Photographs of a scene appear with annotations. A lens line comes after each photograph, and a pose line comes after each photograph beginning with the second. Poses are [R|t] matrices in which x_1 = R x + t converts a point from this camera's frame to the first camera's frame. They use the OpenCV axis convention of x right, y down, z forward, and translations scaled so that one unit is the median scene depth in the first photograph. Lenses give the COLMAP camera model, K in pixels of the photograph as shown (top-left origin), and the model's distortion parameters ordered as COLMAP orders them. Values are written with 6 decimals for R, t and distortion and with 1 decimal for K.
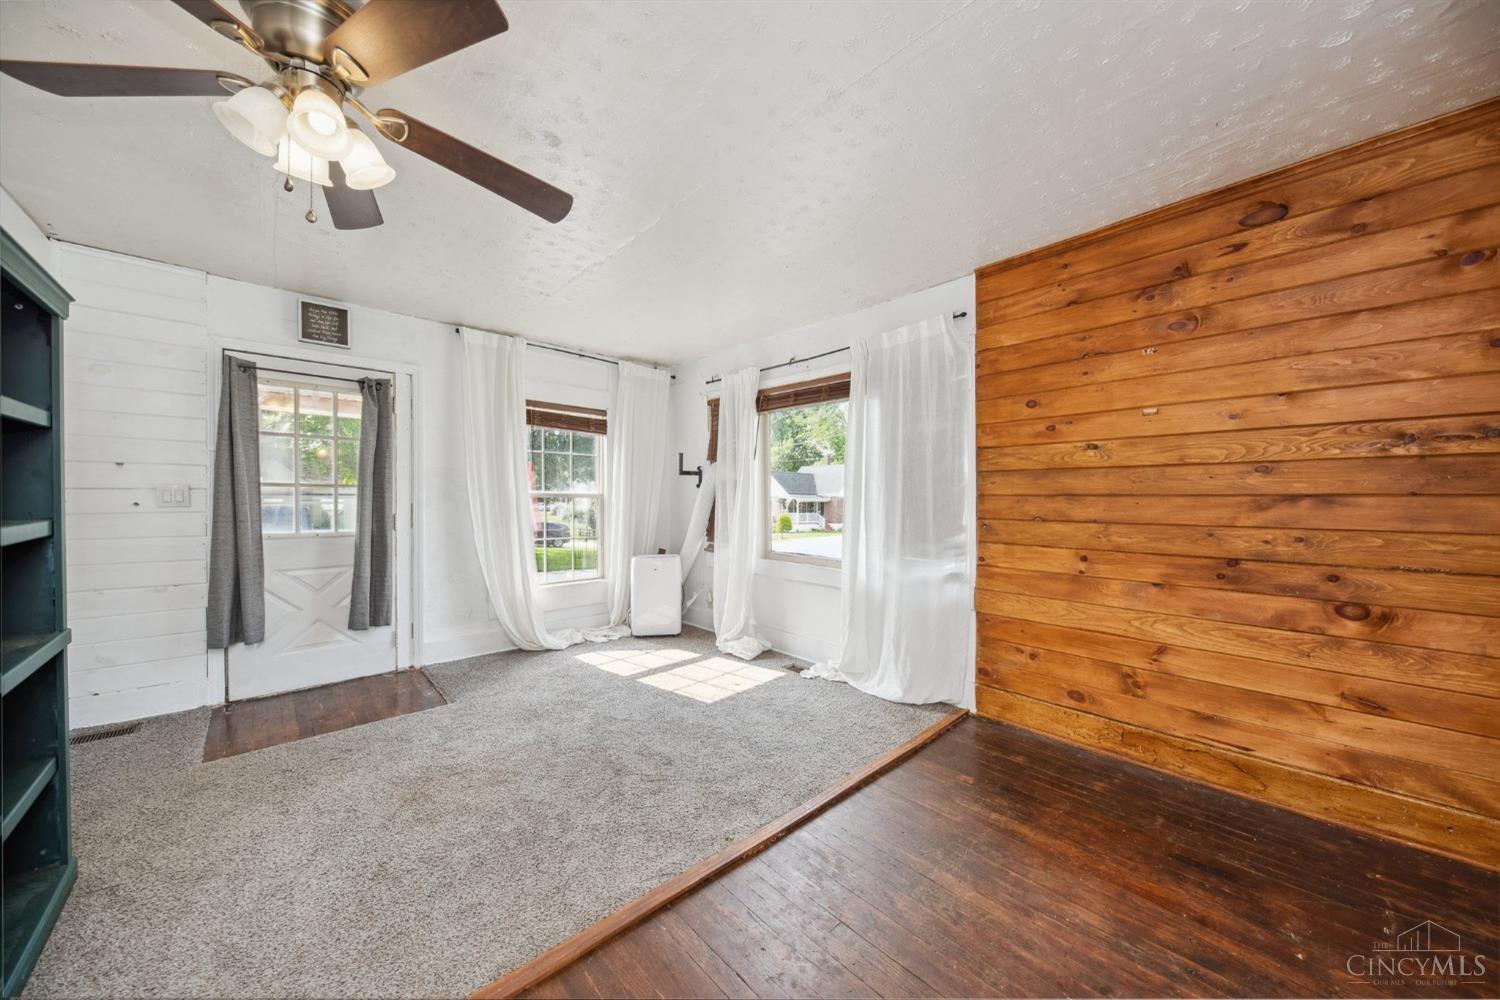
lens RADIAL K [[514.4, 0, 745.7], [0, 514.4, 503.0], [0, 0, 1]] dist [-0.000612, -0.000153]
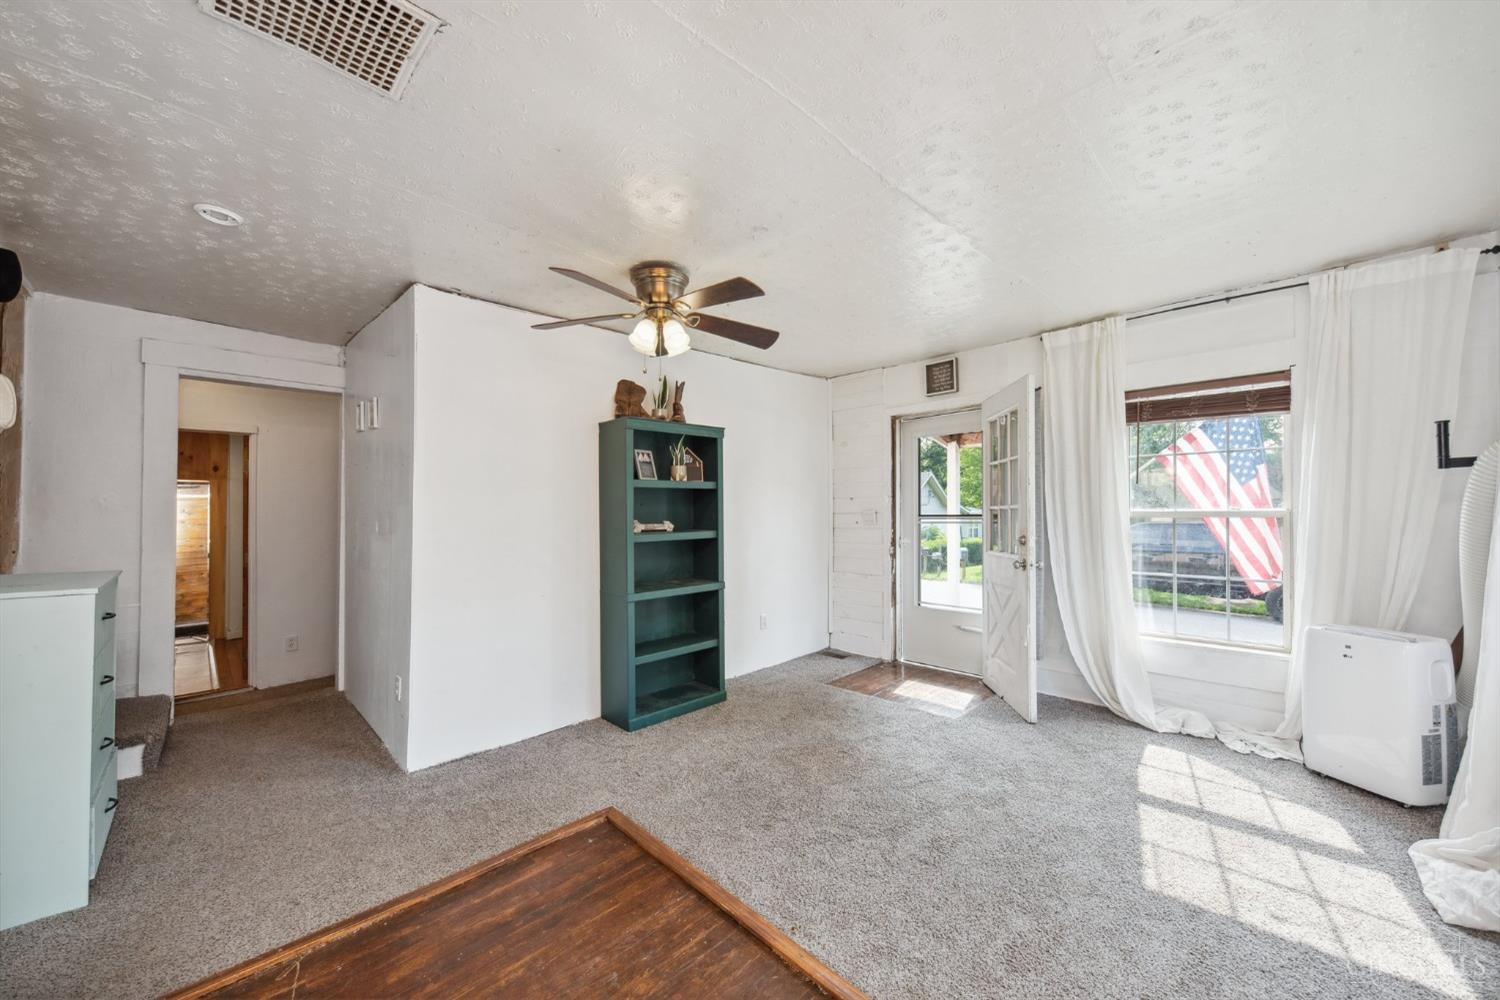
lens RADIAL K [[564.6, 0, 750.0], [0, 564.6, 500.0], [0, 0, 1]] dist [0.015996, -0.000055]
pose [[0.029052, -0.028601, -0.999169, 0.664454], [-0.002995, 0.999584, -0.028700, -0.016521], [0.999573, 0.003826, 0.028955, 0.652478]]
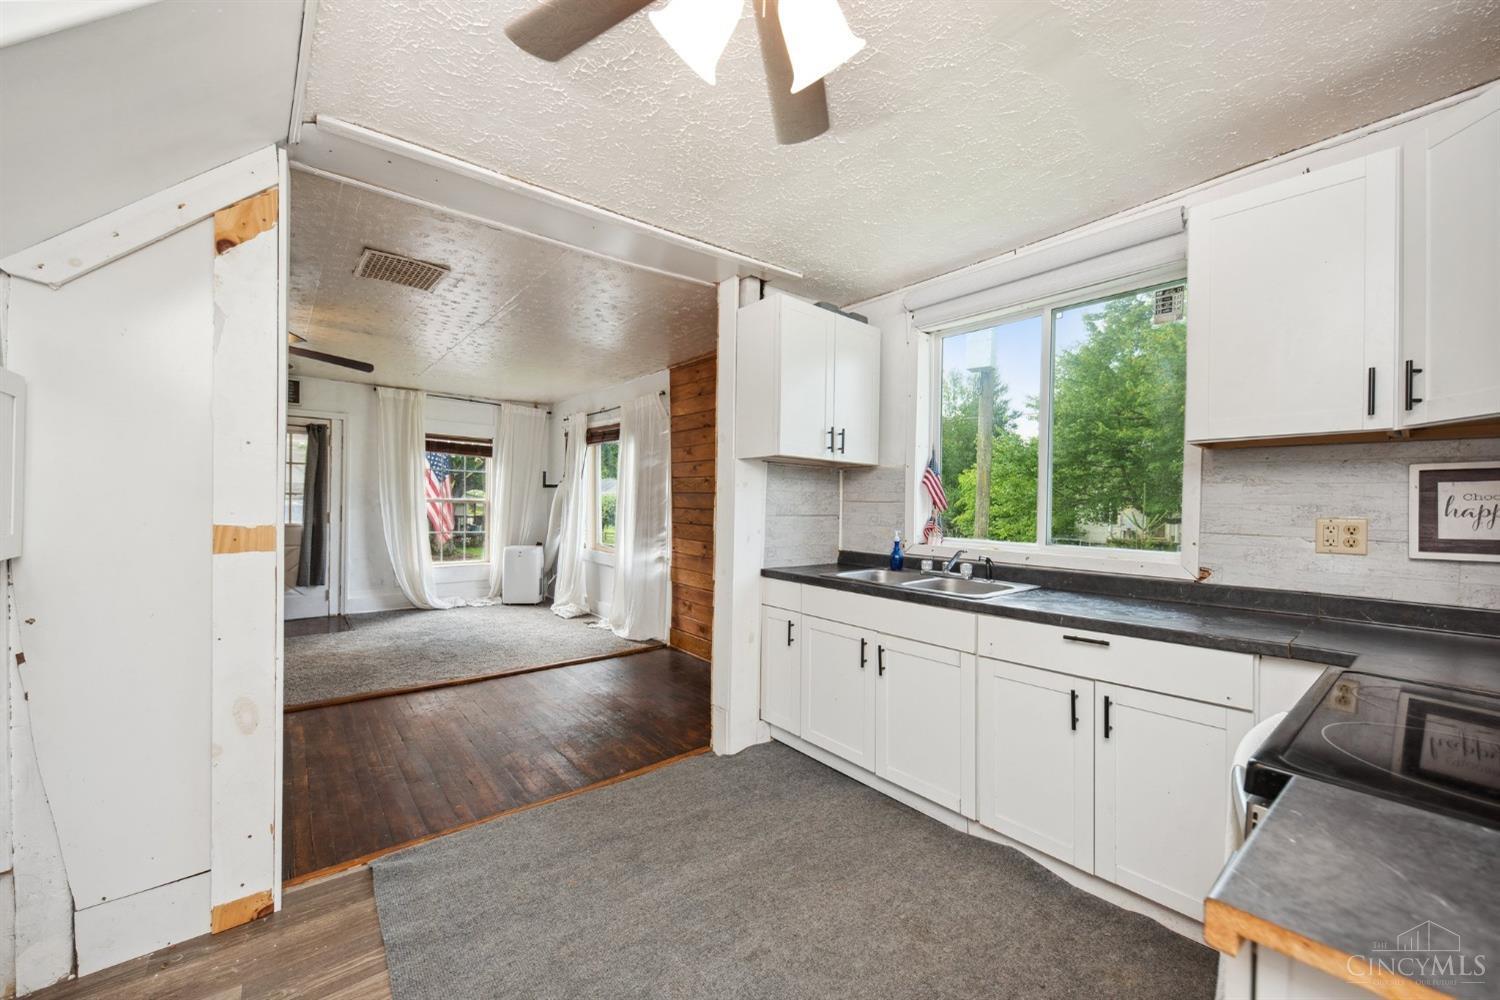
lens RADIAL K [[565.9, 0, 755.4], [0, 565.9, 507.8], [0, 0, 1]] dist [-0.000245, -0.000051]
pose [[0.998378, 0.016553, -0.054474, 0.918390], [-0.016349, 0.999858, 0.004178, -0.029043], [0.054535, -0.003280, 0.998506, -0.827312]]
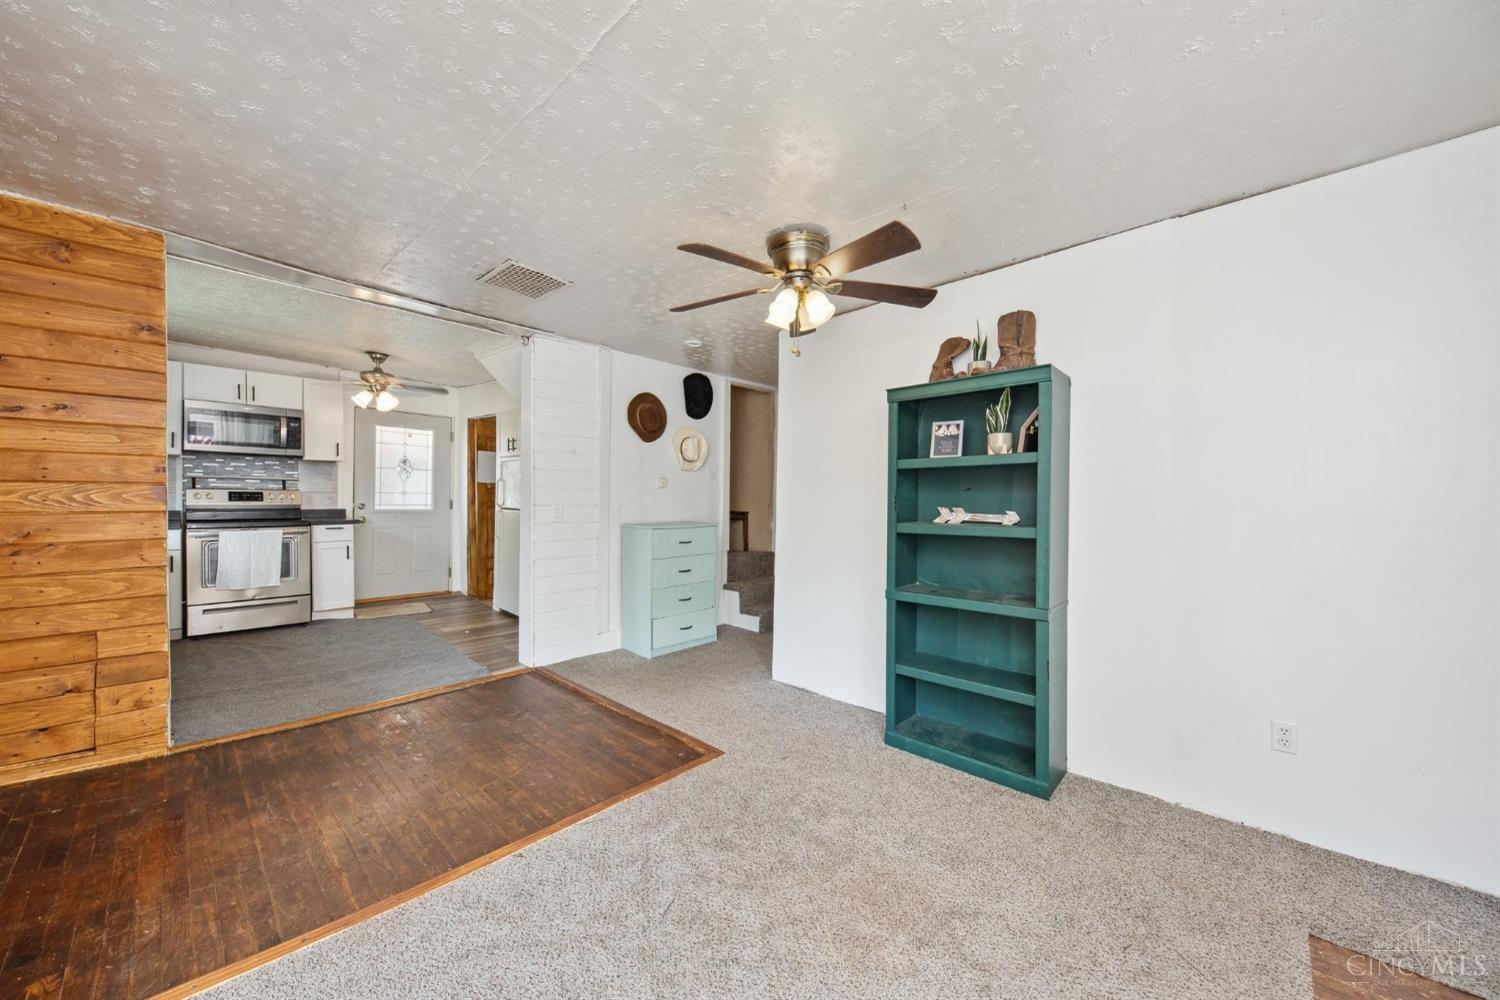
lens RADIAL K [[531.1, 0, 750.0], [0, 531.1, 500.0], [0, 0, 1]] dist [-0.000227, -0.004209]
pose [[-0.997394, -0.018685, -0.069682, -0.278505], [-0.019392, 0.999767, 0.009485, -0.024471], [0.069489, 0.010811, -0.997524, 1.462733]]
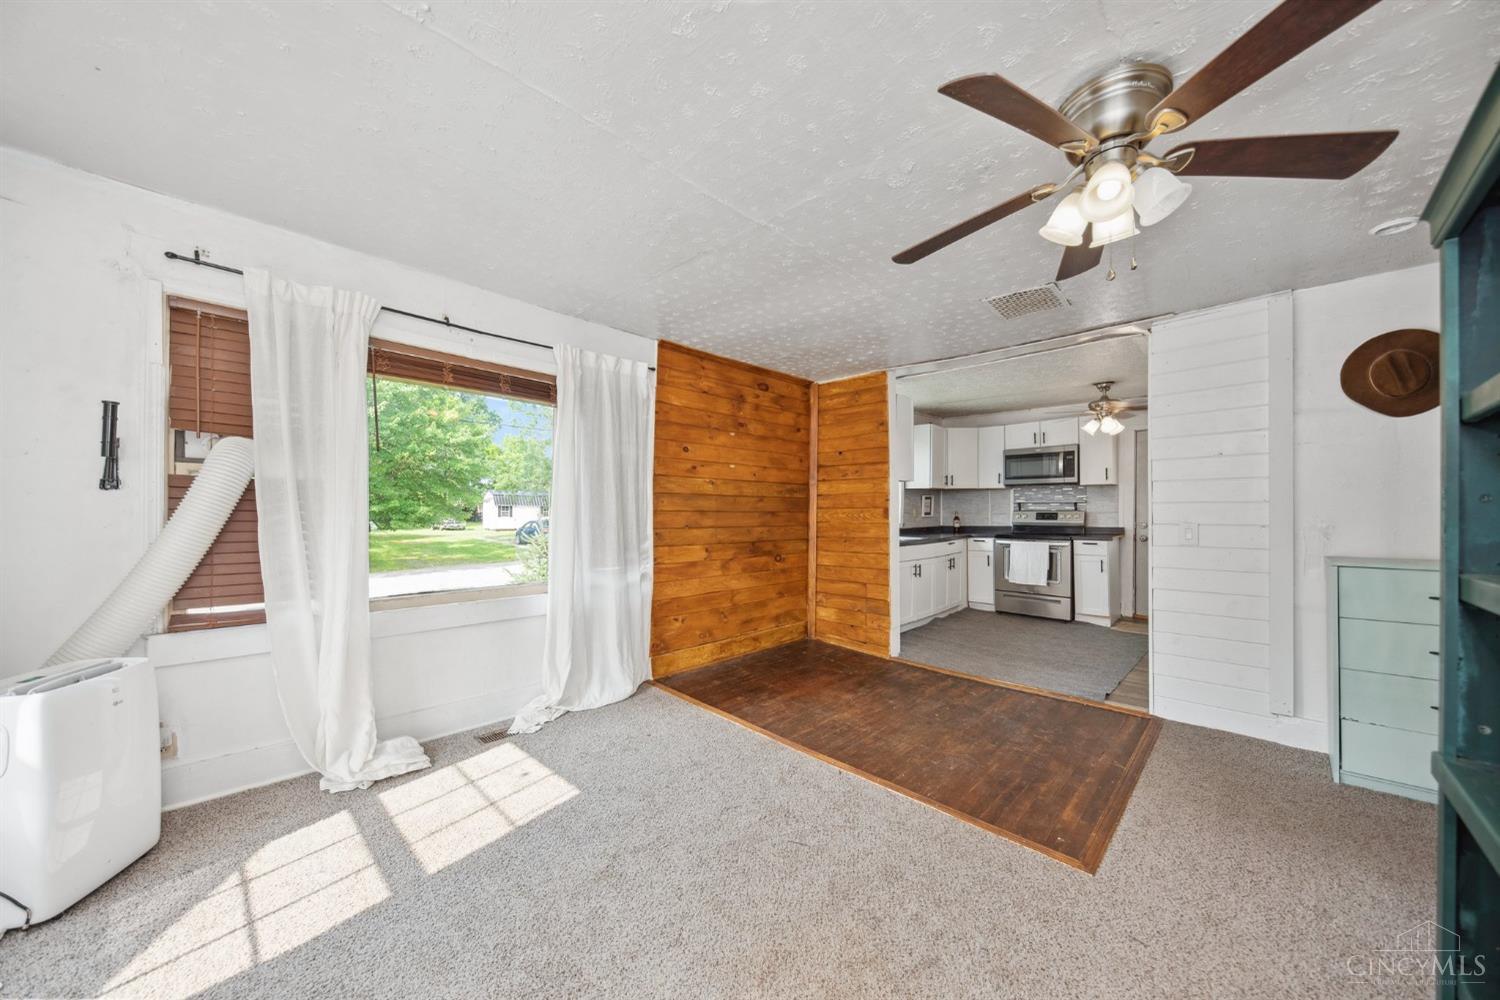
lens RADIAL K [[513.2, 0, 747.9], [0, 513.2, 510.2], [0, 0, 1]] dist [0.000281, -0.000063]
pose [[-0.045402, -0.001580, 0.998968, -0.978716], [0.003339, 0.999993, 0.001733, -0.021132], [-0.998963, 0.003414, -0.045397, 0.940880]]
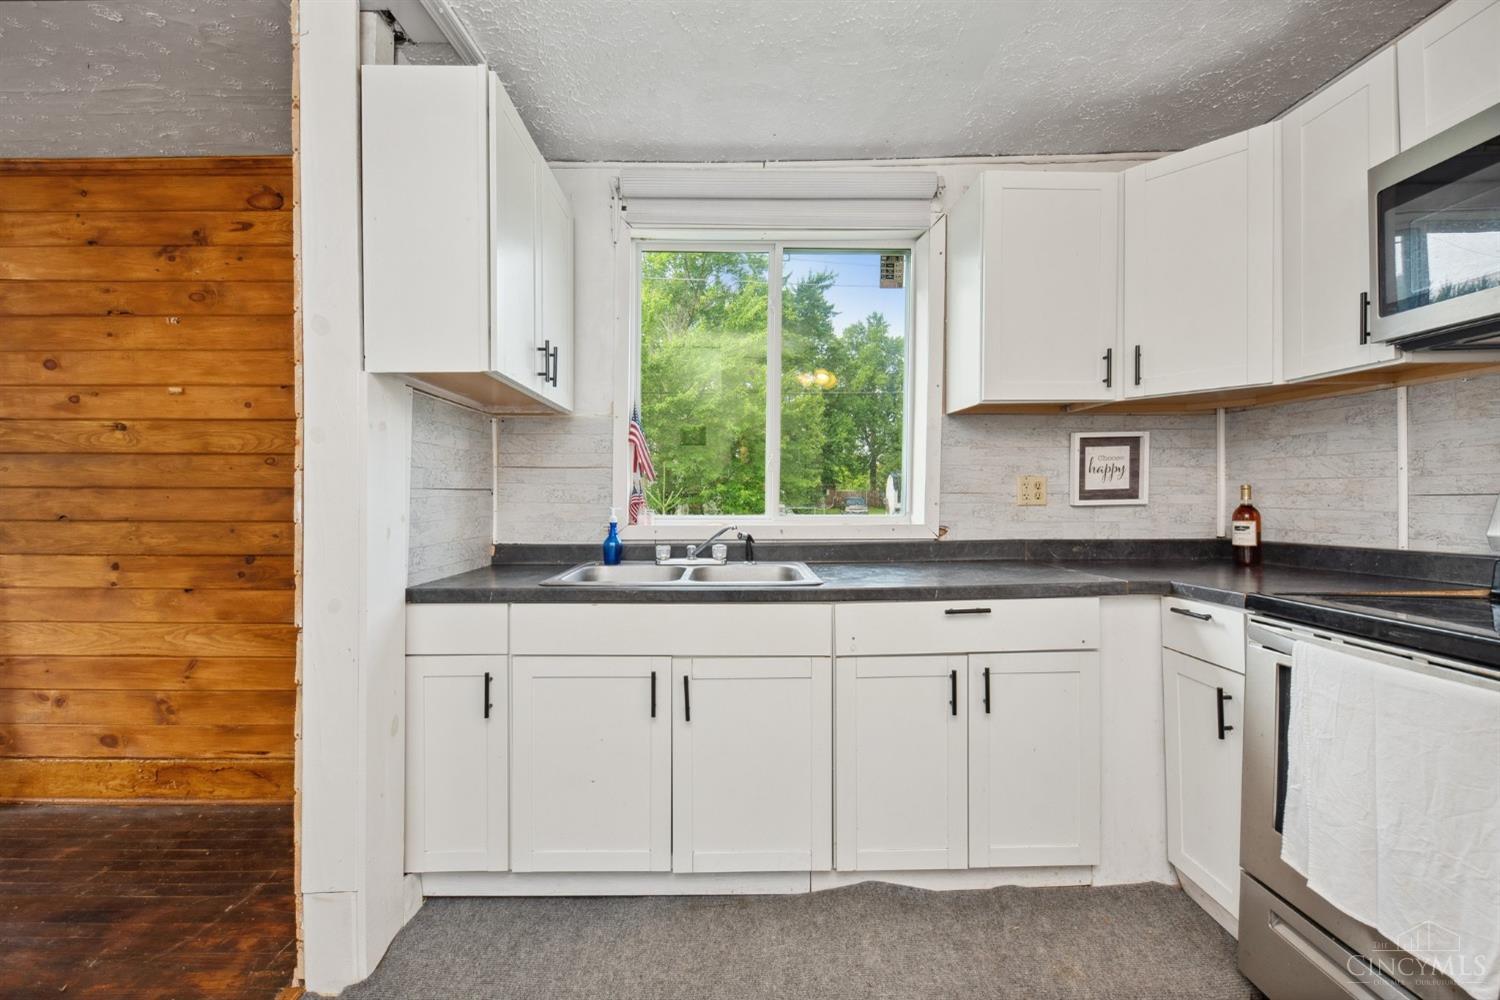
lens RADIAL K [[611.0, 0, 742.8], [0, 611.0, 495.5], [0, 0, 1]] dist [-0.000011, -0.000556]
pose [[0.674512, -0.003835, 0.738254, 0.613925], [0.005939, 0.999982, -0.000231, 0.003674], [-0.738240, 0.004541, 0.674523, -0.359000]]
